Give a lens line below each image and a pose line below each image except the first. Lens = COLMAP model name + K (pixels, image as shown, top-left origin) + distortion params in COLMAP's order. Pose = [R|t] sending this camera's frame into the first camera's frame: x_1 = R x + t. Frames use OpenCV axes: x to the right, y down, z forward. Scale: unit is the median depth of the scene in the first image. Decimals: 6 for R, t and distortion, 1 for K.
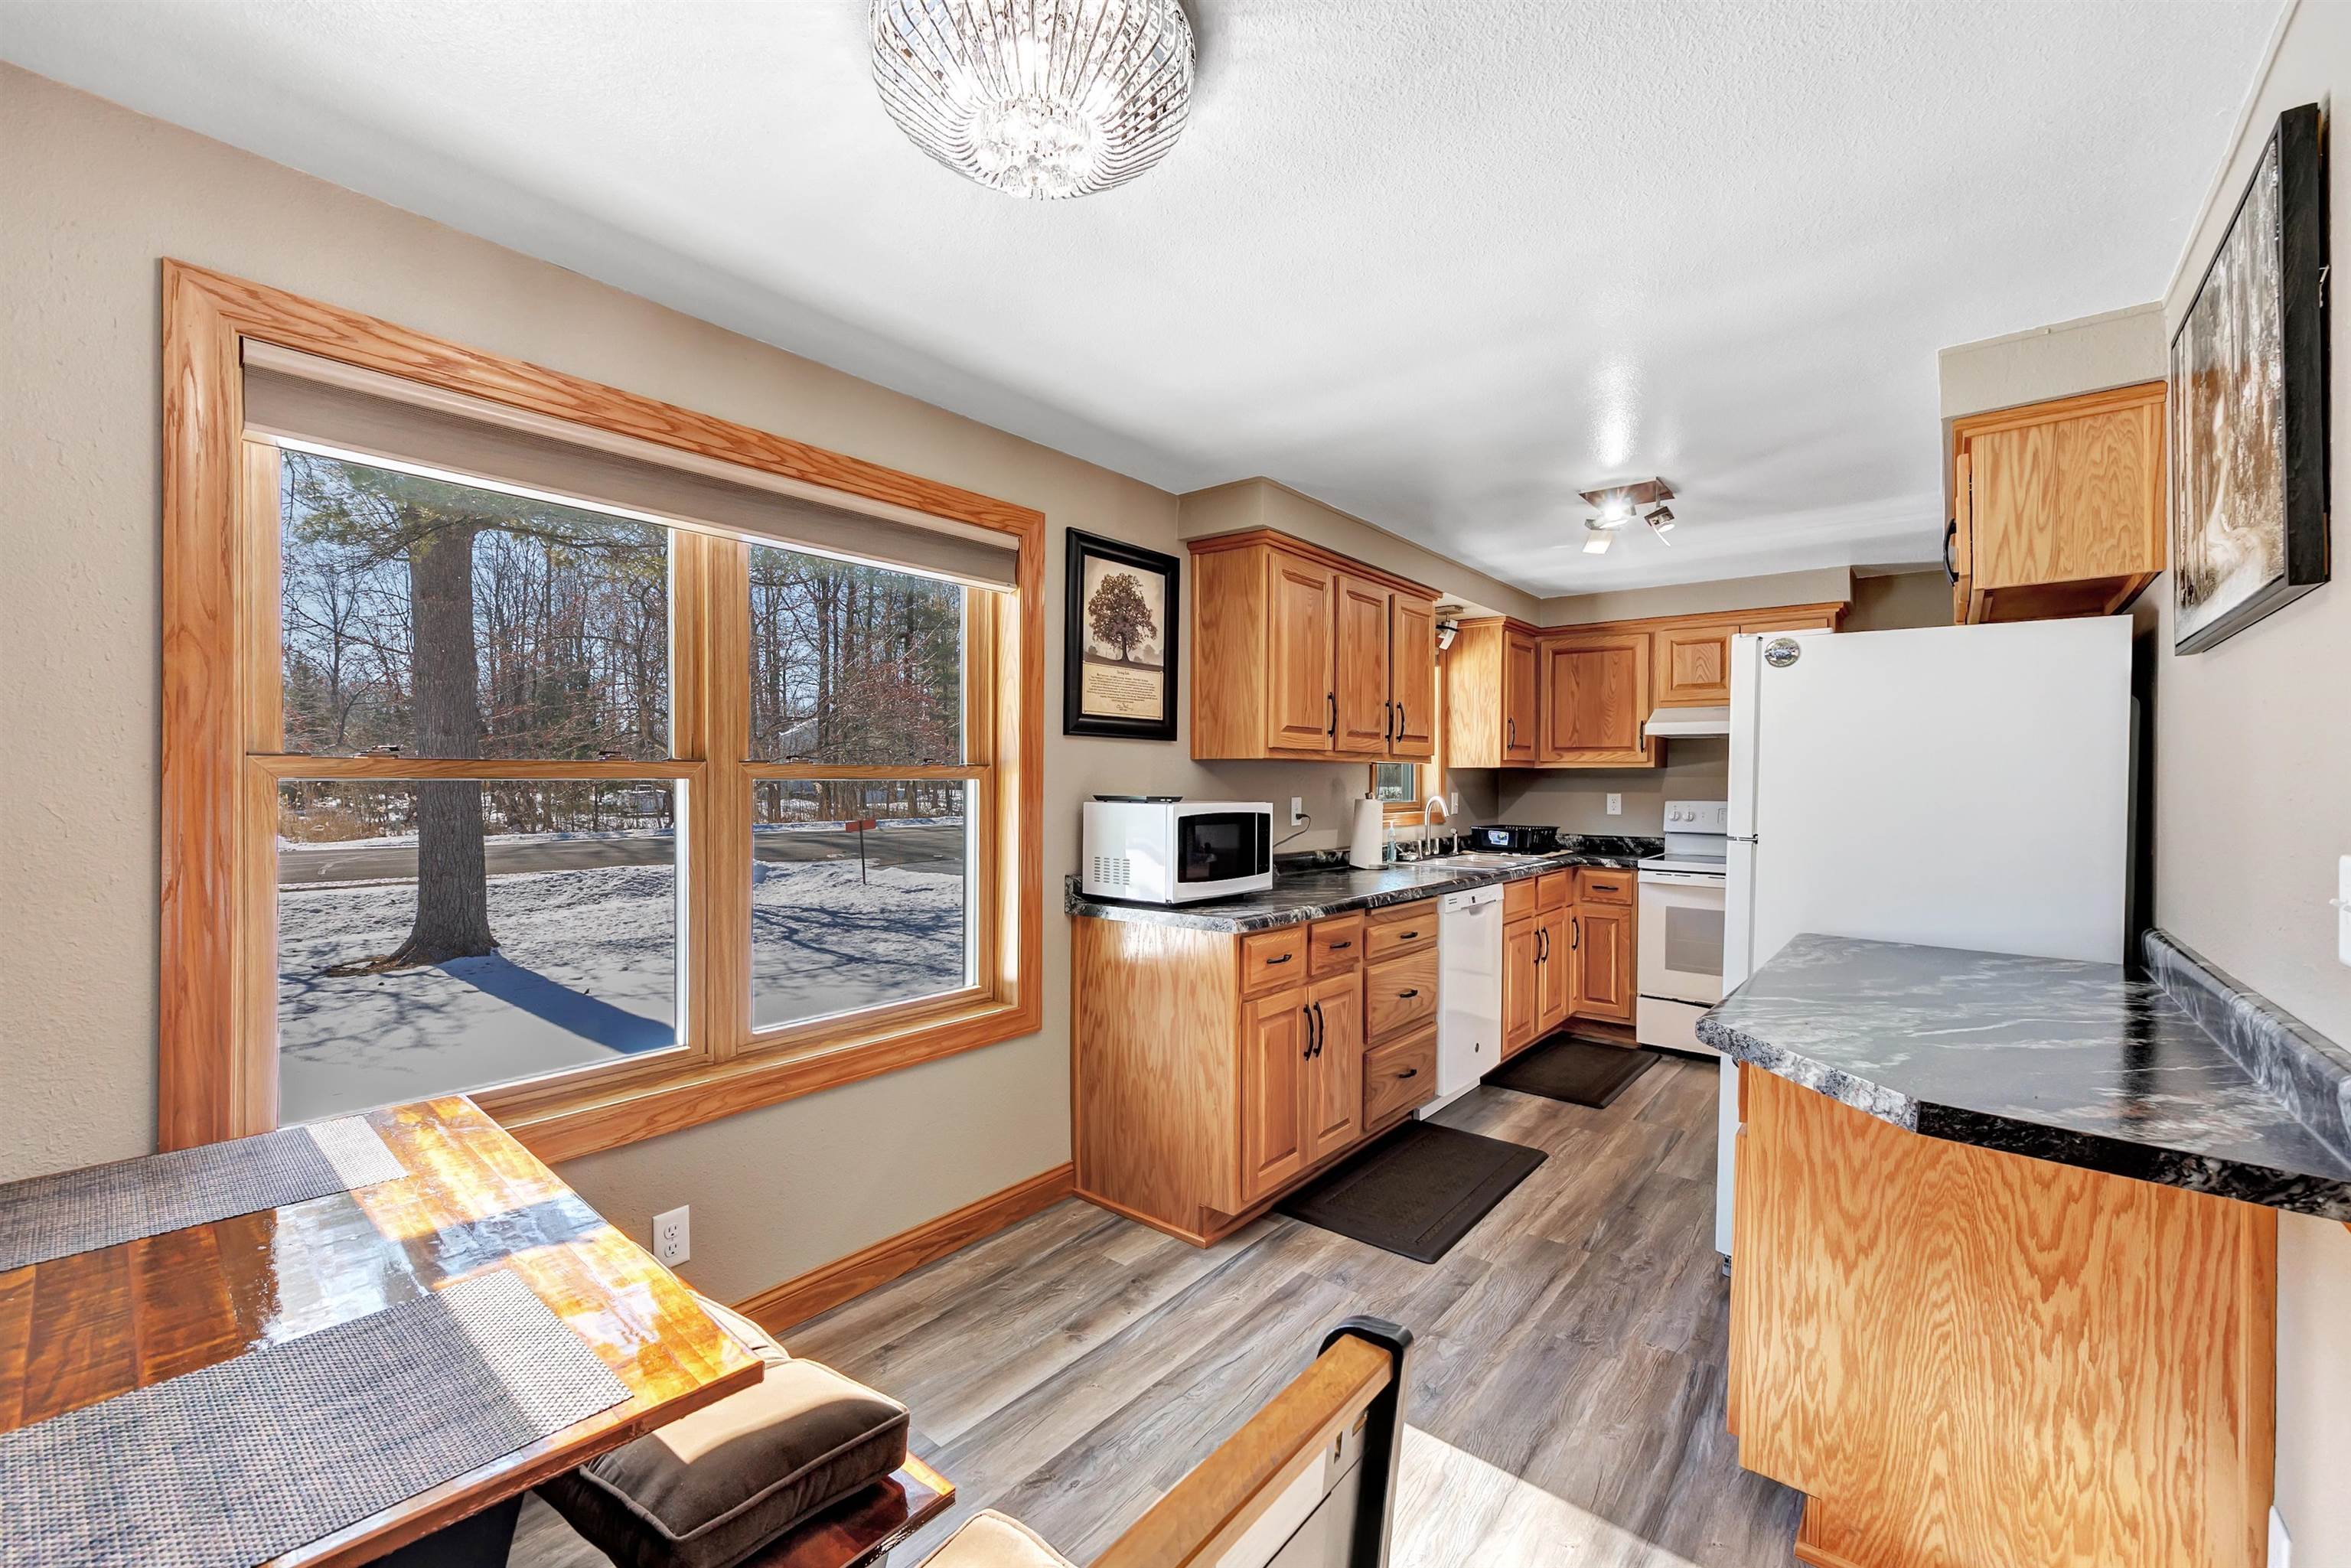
lens RADIAL K [[939.5, 0, 1166.1], [0, 939.5, 780.5], [0, 0, 1]] dist [-0.001329, 0.000244]
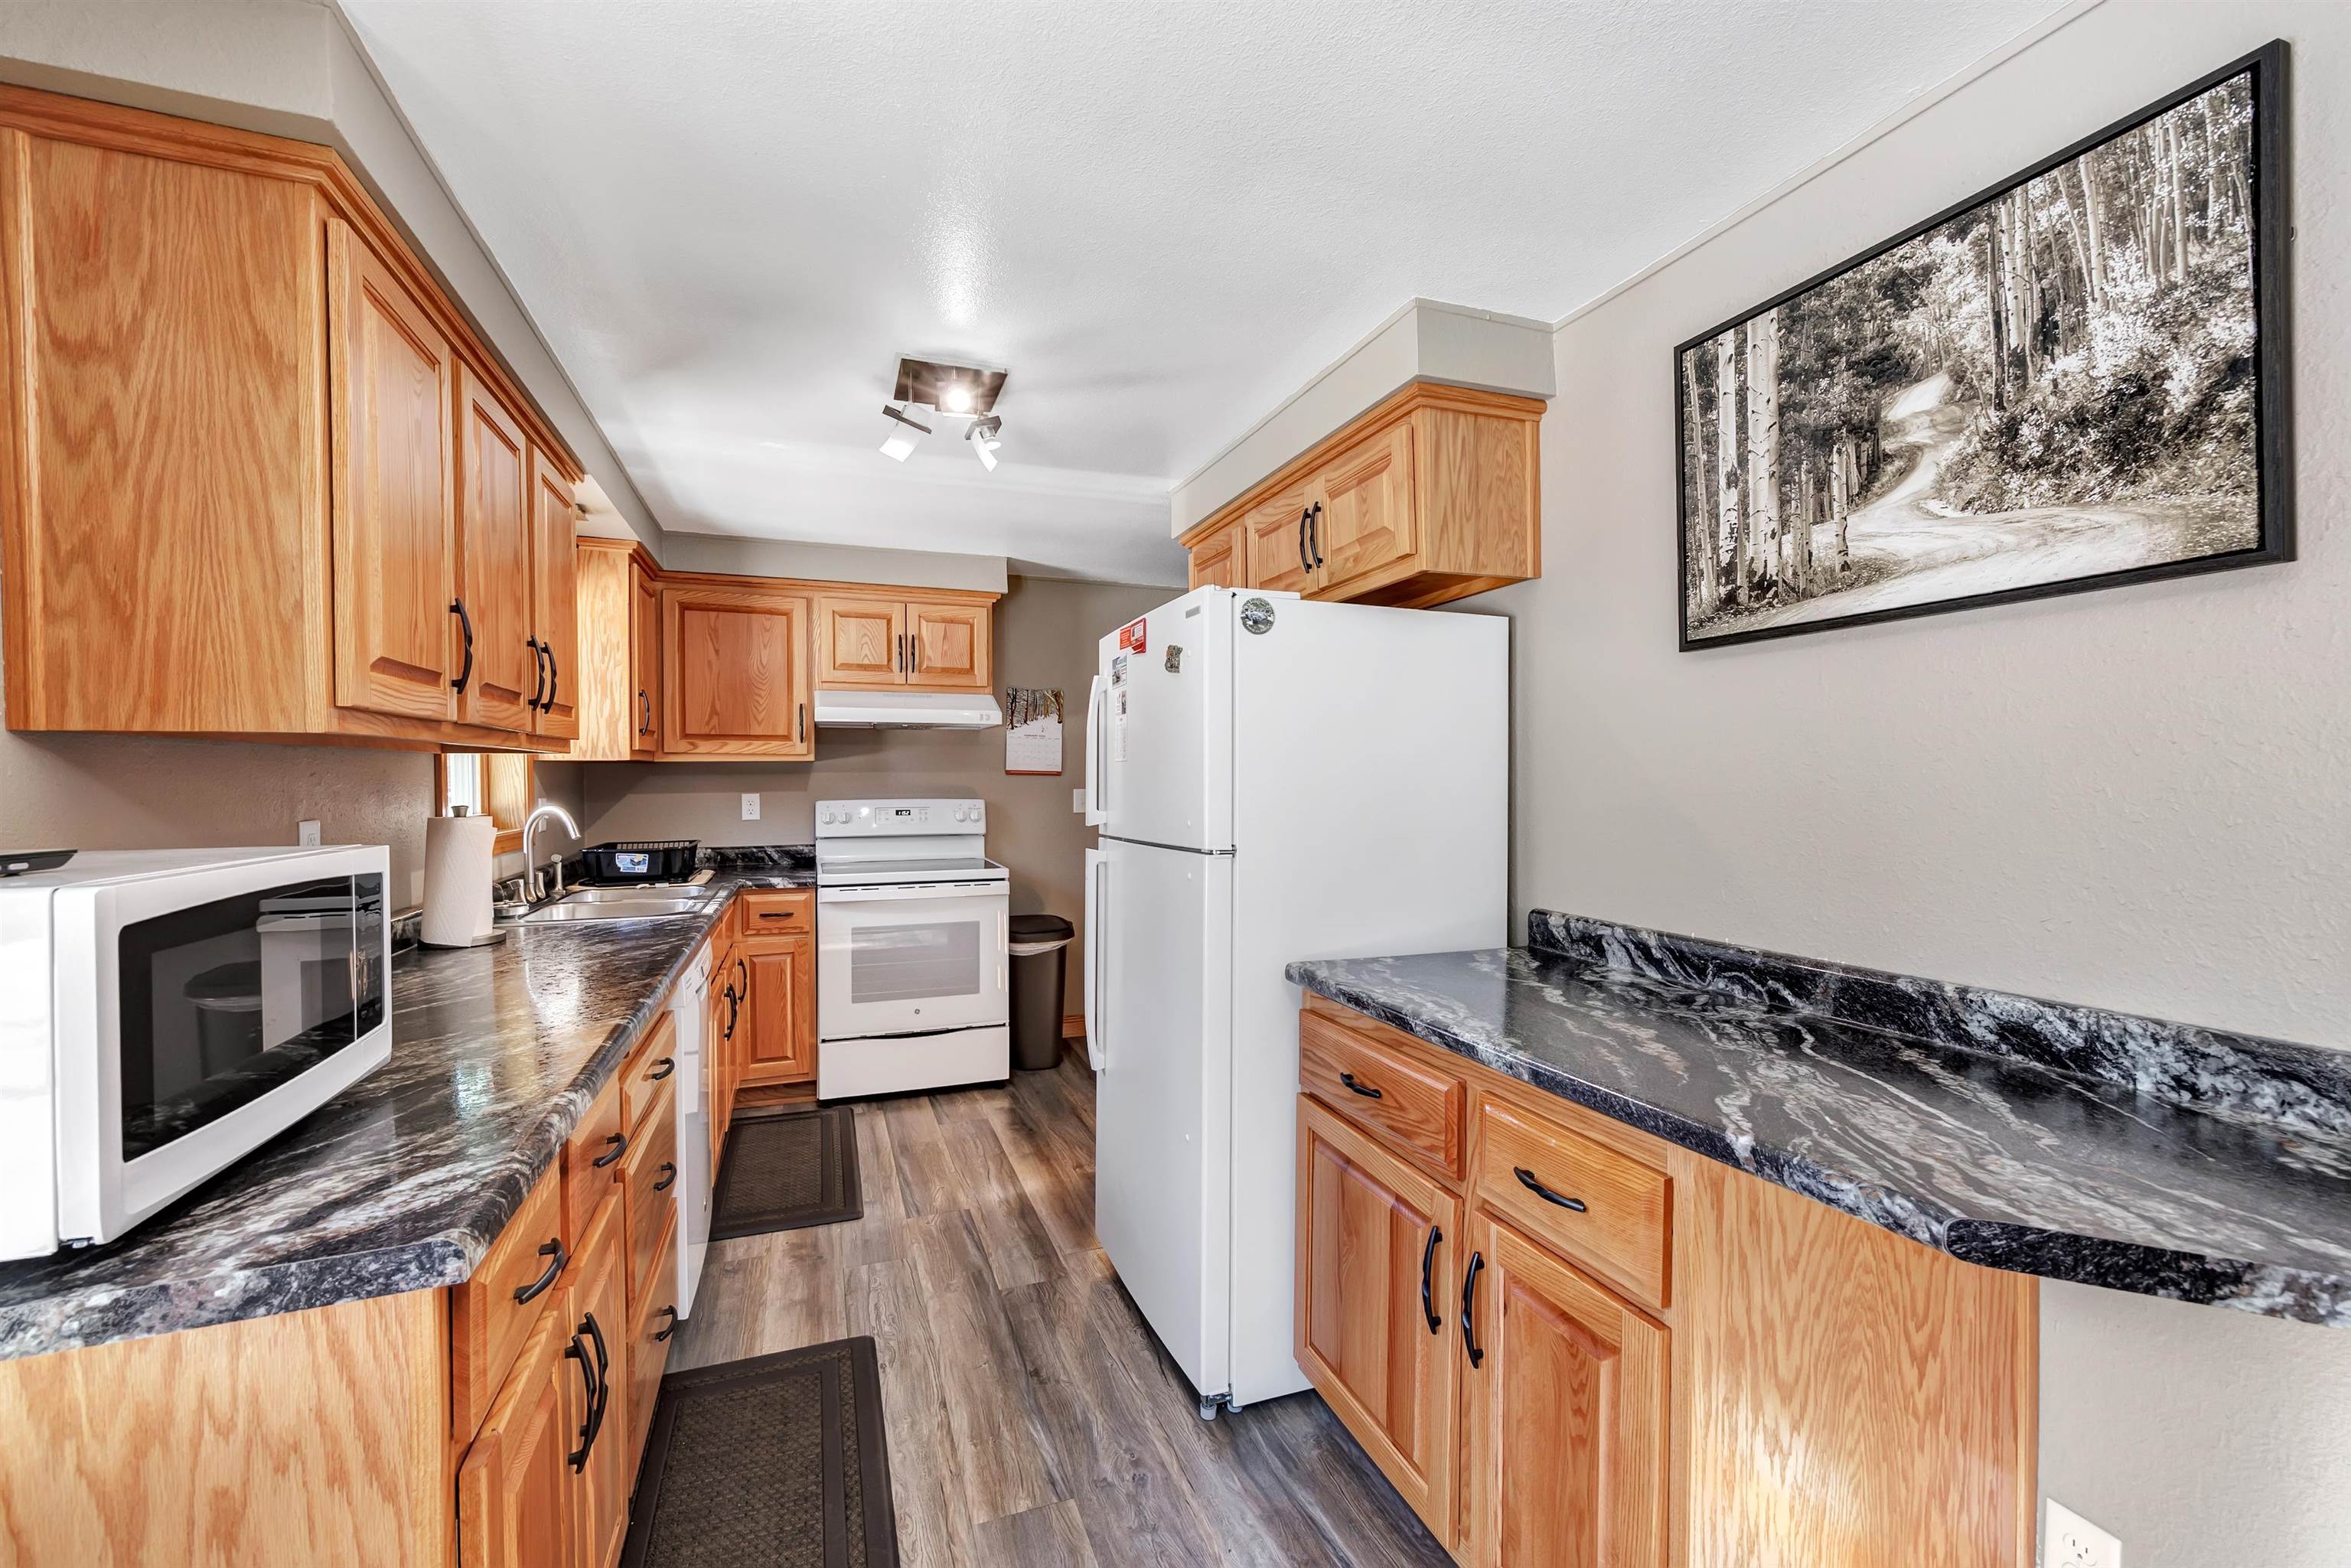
lens RADIAL K [[939.5, 0, 1167.7], [0, 939.5, 787.5], [0, 0, 1]] dist [-0.001329, 0.000244]
pose [[0.511312, -0.020621, 0.859148, -0.036409], [0.009942, 0.999787, 0.018080, -0.002658], [-0.859338, -0.000703, 0.511408, 0.327947]]
